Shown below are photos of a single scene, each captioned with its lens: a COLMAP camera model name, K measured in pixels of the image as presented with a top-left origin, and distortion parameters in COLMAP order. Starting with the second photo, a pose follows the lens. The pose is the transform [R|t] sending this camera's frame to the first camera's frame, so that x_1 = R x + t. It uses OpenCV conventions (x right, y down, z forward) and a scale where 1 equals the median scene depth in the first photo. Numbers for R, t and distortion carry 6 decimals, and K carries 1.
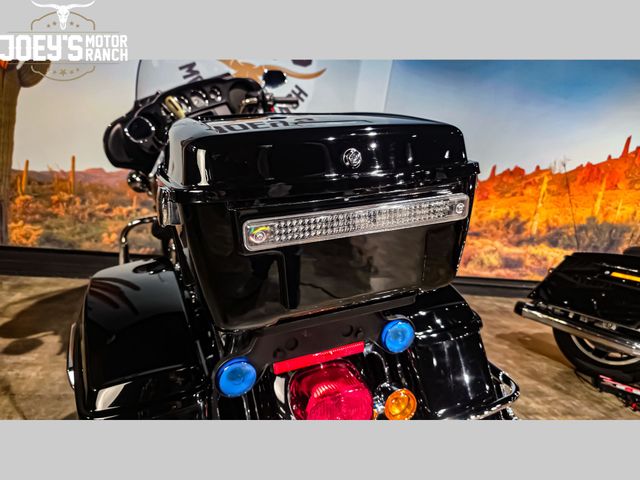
lens RADIAL K [[434.0, 0, 328.2], [0, 434.0, 246.0], [0, 0, 1]] dist [0.006075, -0.021325]
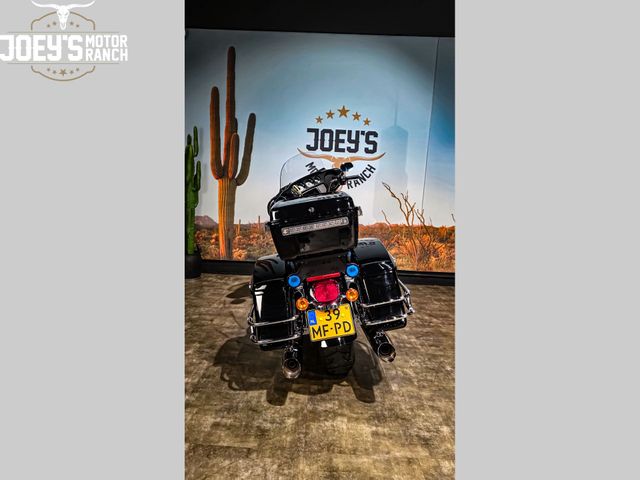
lens RADIAL K [[325.9, 0, 320.0], [0, 325.9, 240.0], [0, 0, 1]] dist [0.000900, -0.000370]
pose [[0.930195, -0.062709, -0.361671, 0.241579], [0.028871, 0.994746, -0.098220, 0.070613], [0.365930, 0.080922, 0.927118, -0.329816]]
